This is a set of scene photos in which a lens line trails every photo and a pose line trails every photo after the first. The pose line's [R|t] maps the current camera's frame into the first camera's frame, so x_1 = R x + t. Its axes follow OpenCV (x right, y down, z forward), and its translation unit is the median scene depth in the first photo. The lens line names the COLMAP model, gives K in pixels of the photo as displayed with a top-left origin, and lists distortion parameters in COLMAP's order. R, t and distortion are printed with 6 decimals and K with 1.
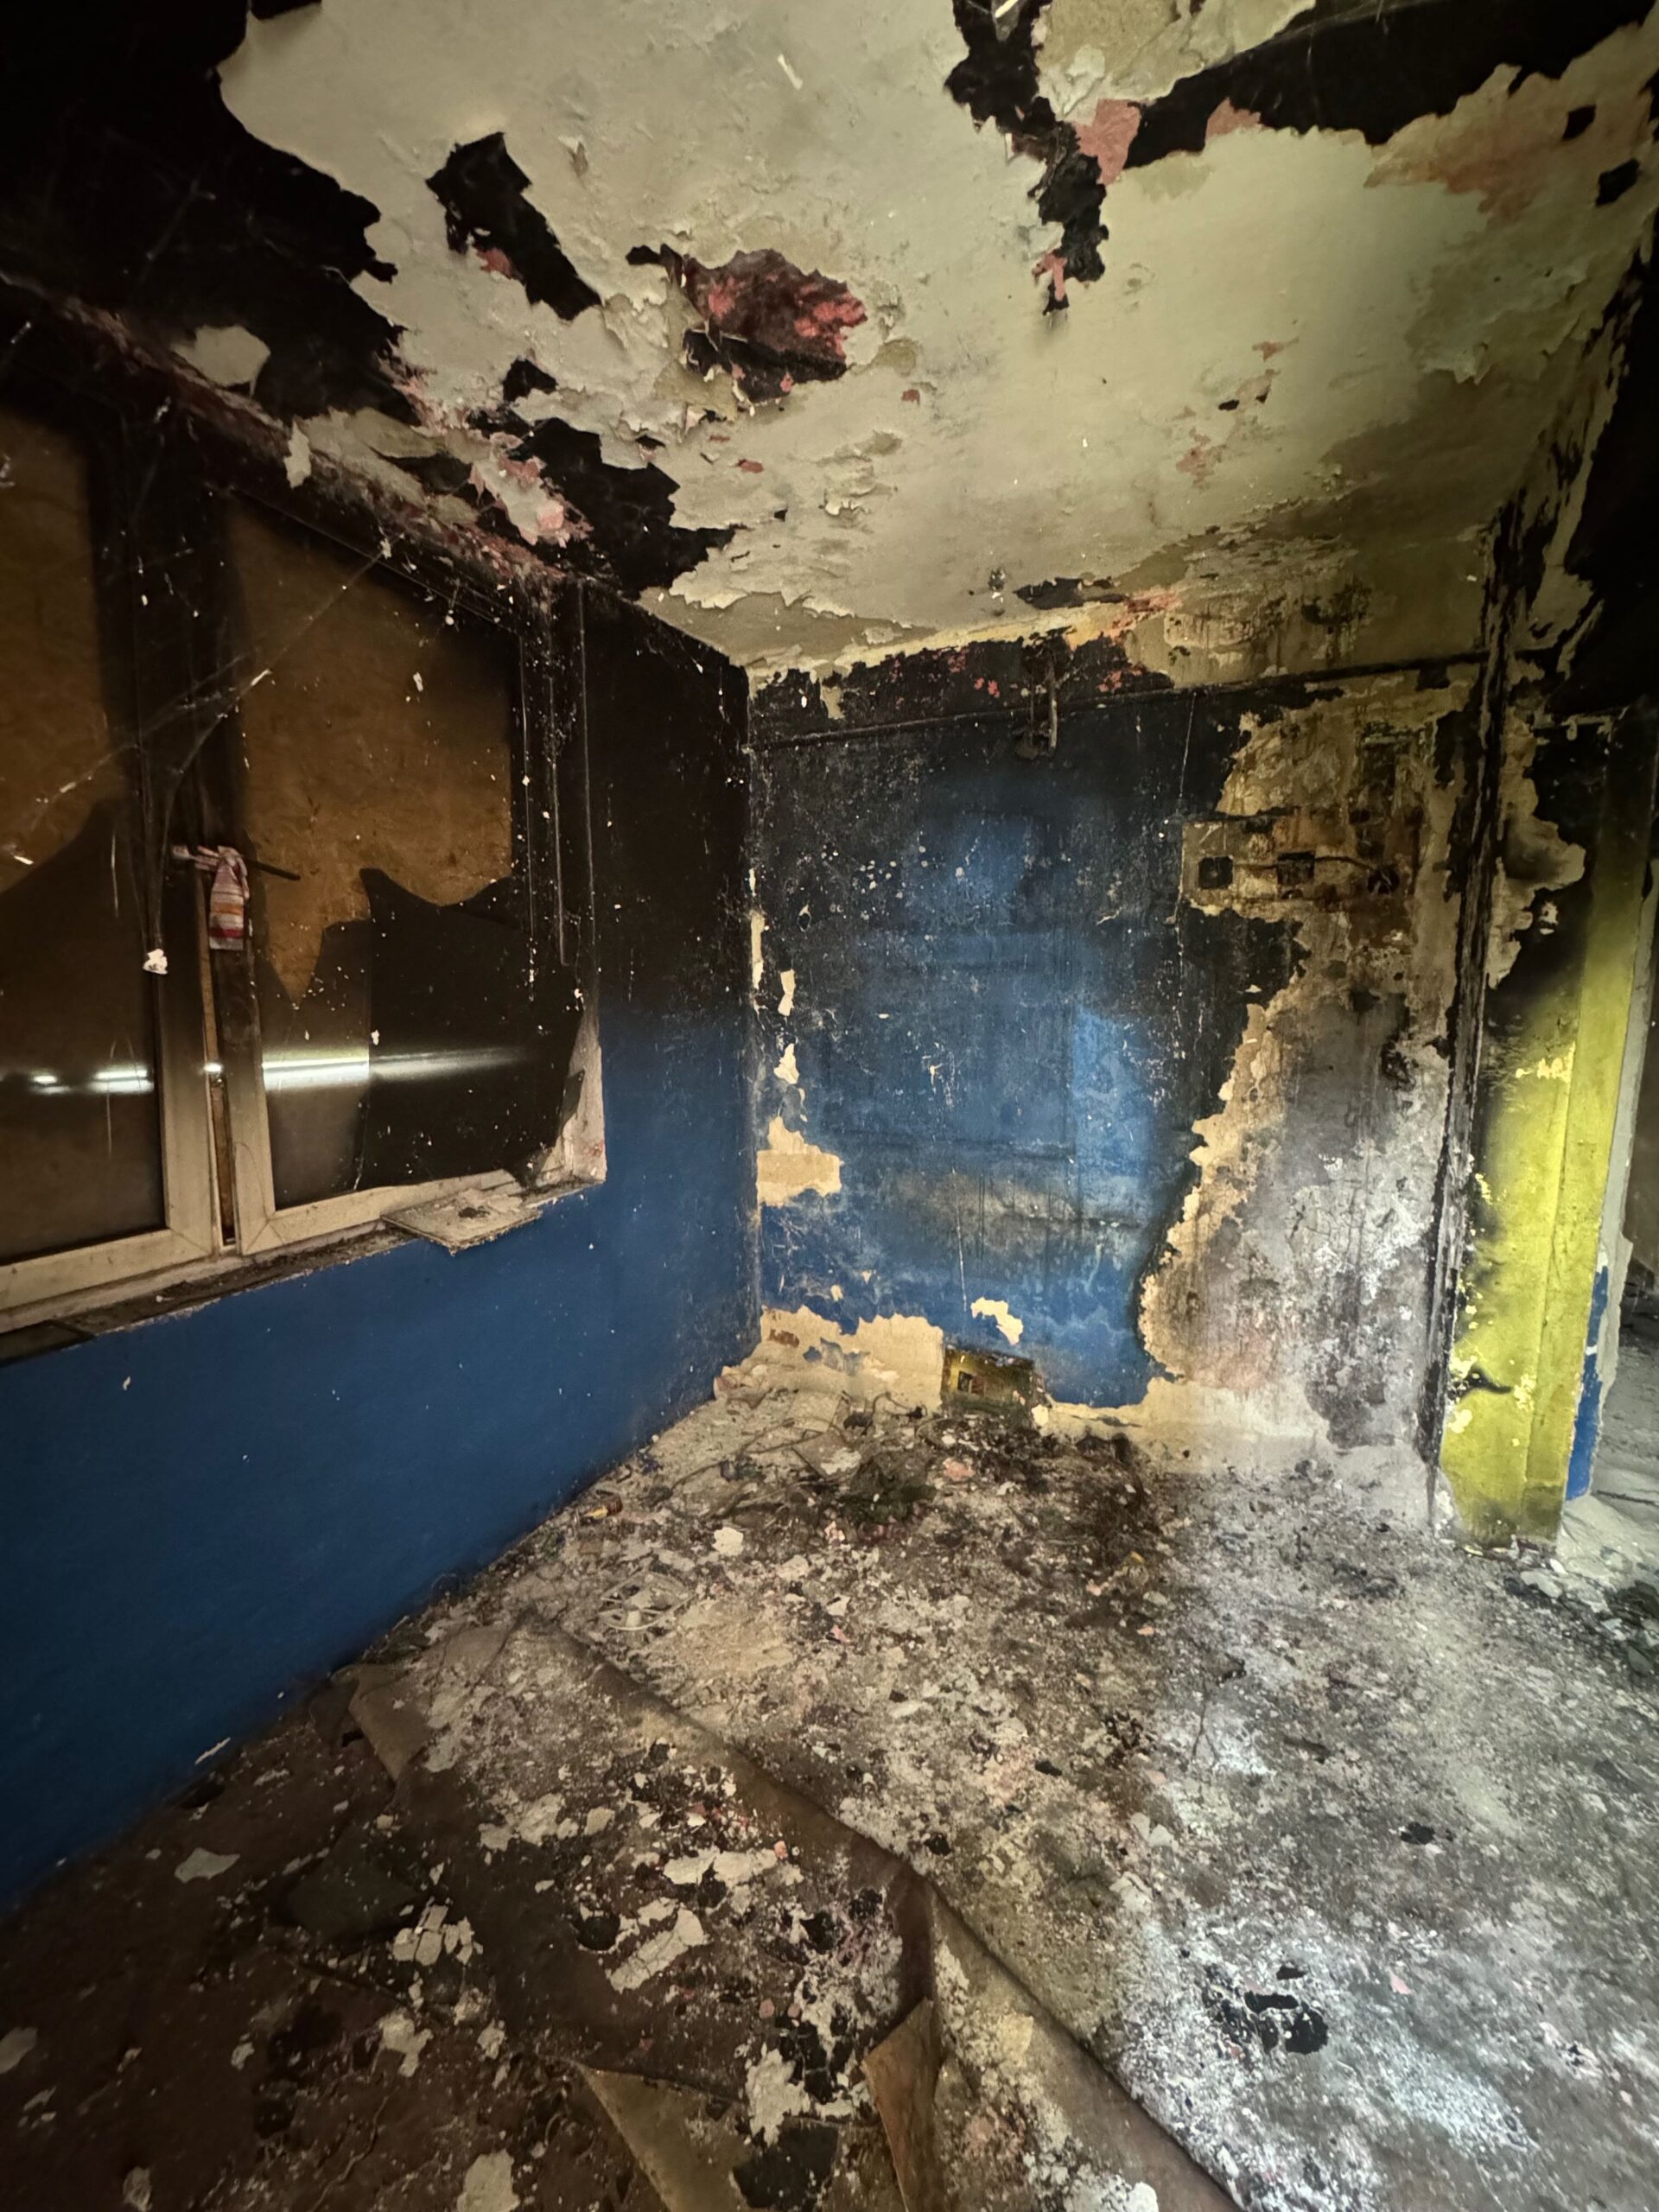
lens RADIAL K [[884.8, 0, 829.0], [0, 884.8, 1103.2], [0, 0, 1]] dist [0.001735, -0.000994]
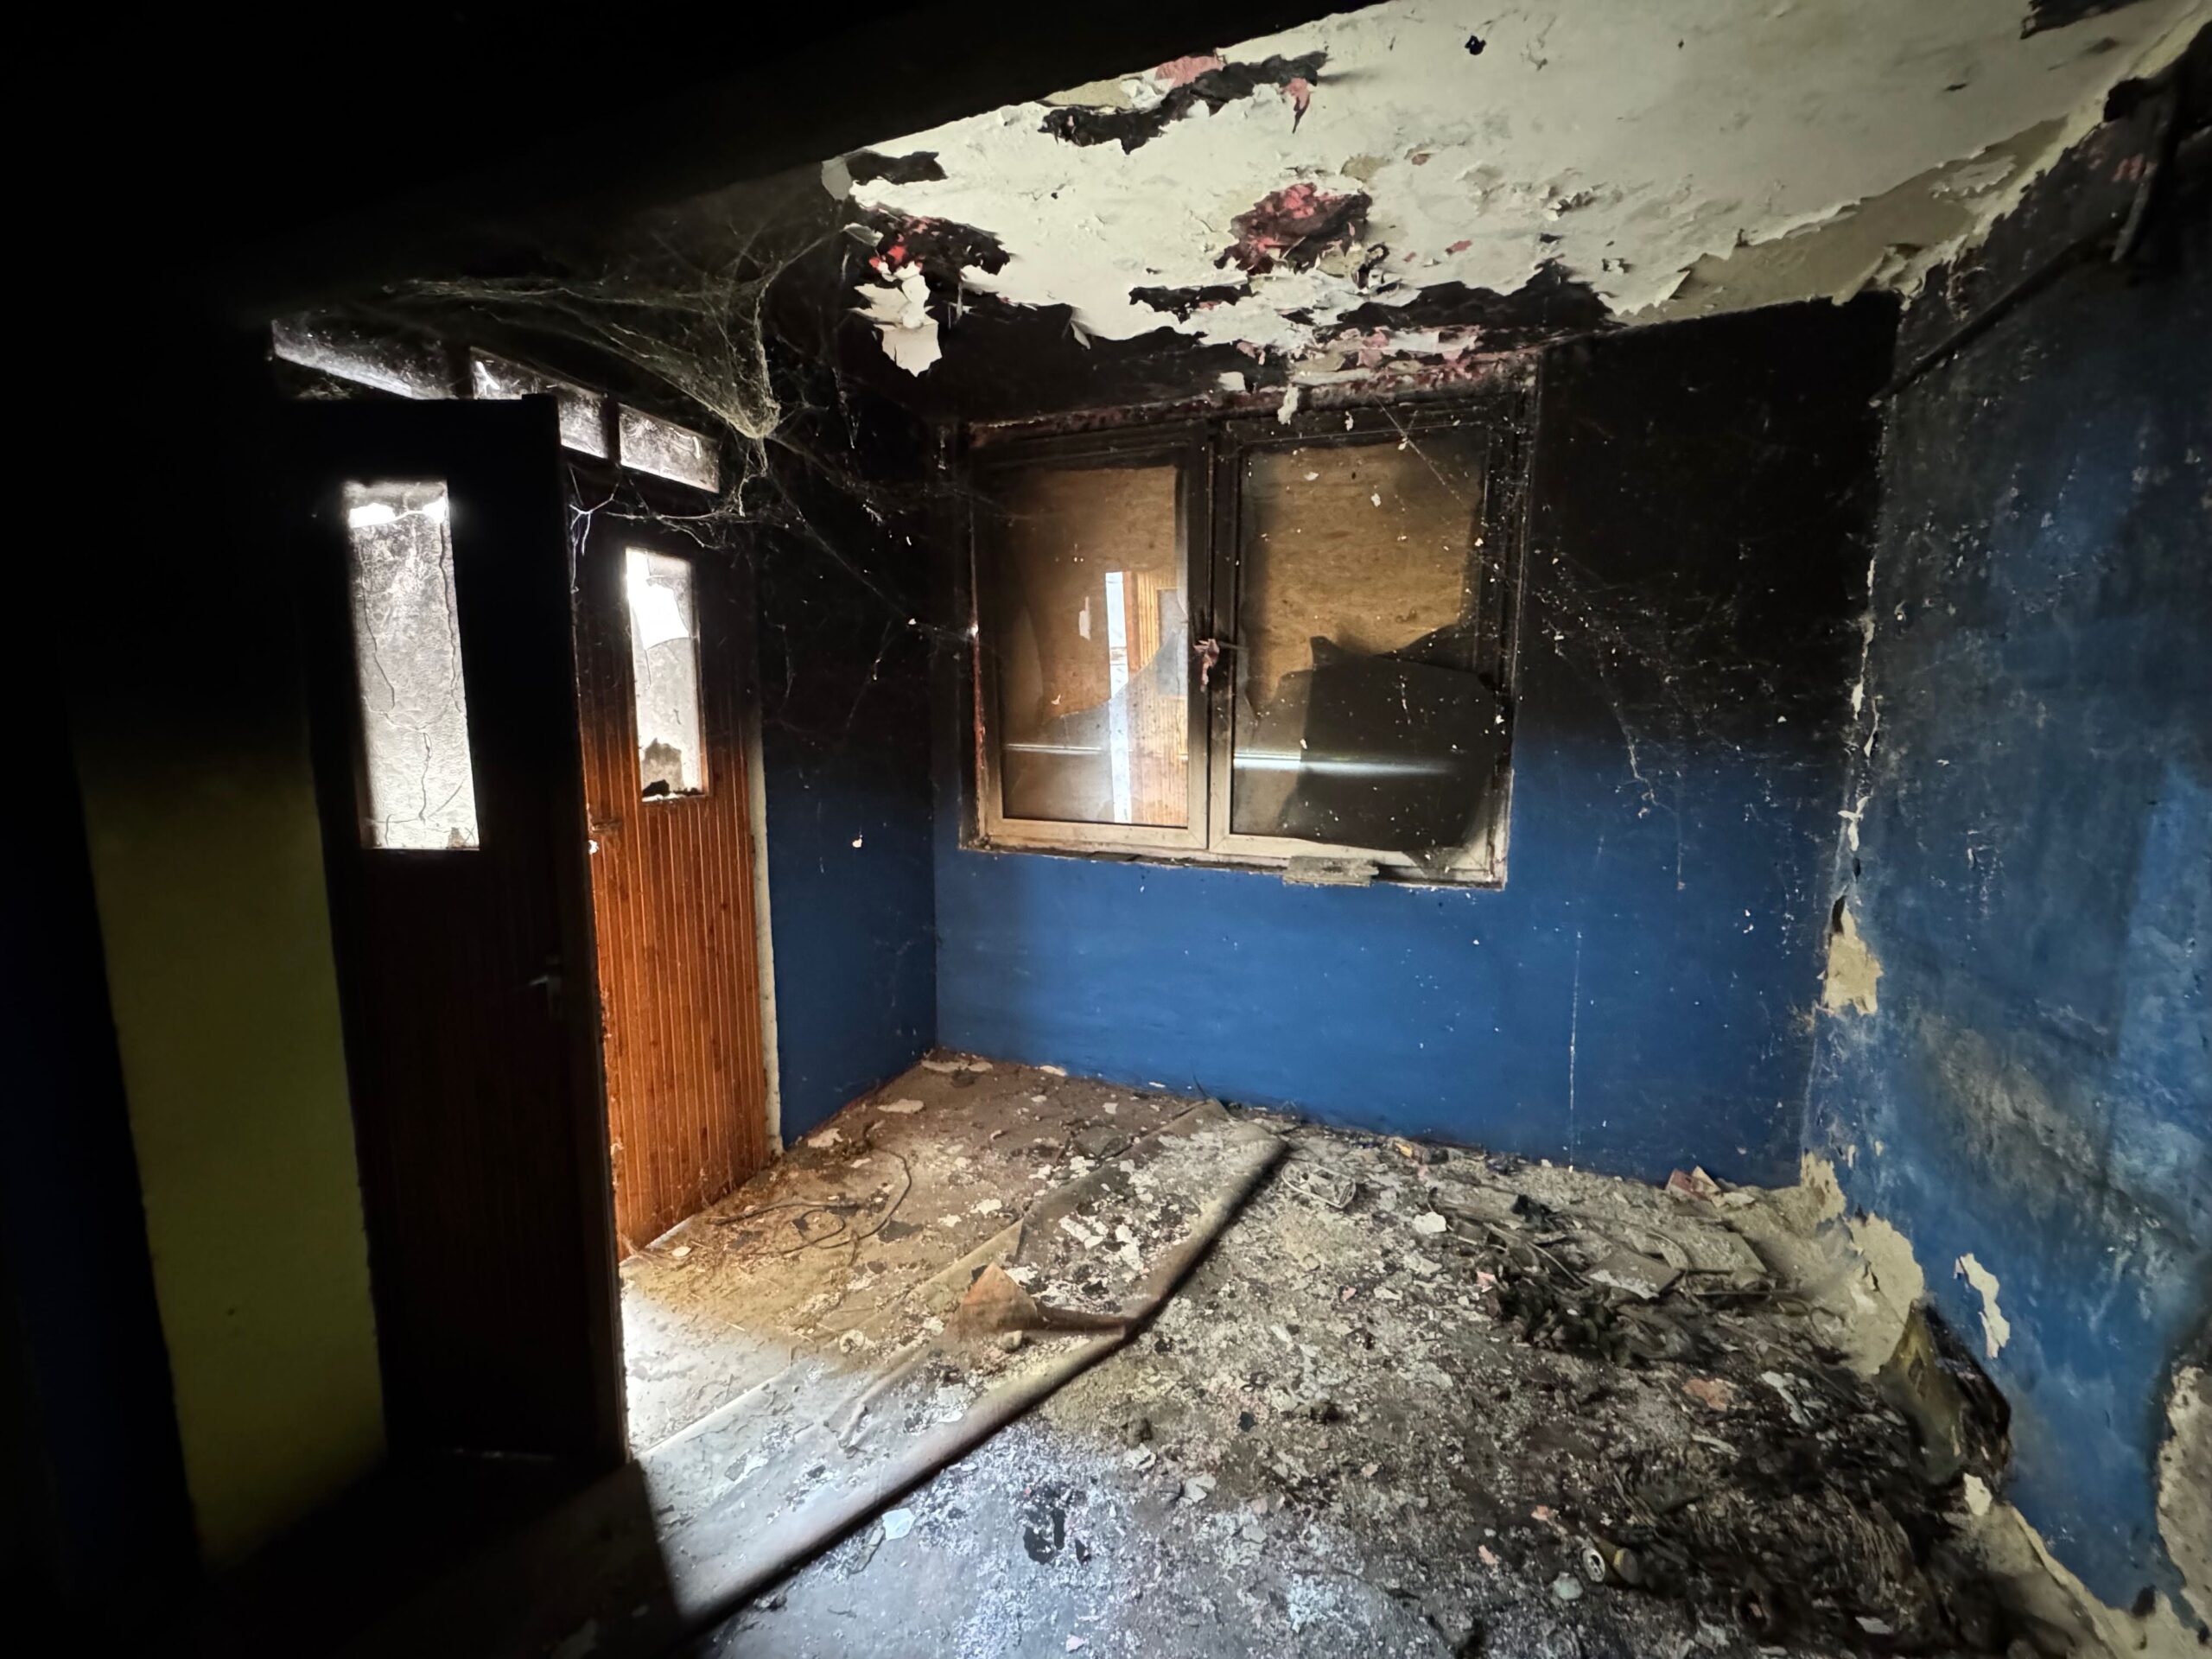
lens RADIAL K [[884.8, 0, 1106.4], [0, 884.8, 828.9], [0, 0, 1]] dist [0.001735, -0.000994]
pose [[0.057244, 0.132590, -0.989517, 1.202381], [-0.139839, 0.982436, 0.123551, -0.082440], [0.988518, 0.131300, 0.074780, 0.634194]]
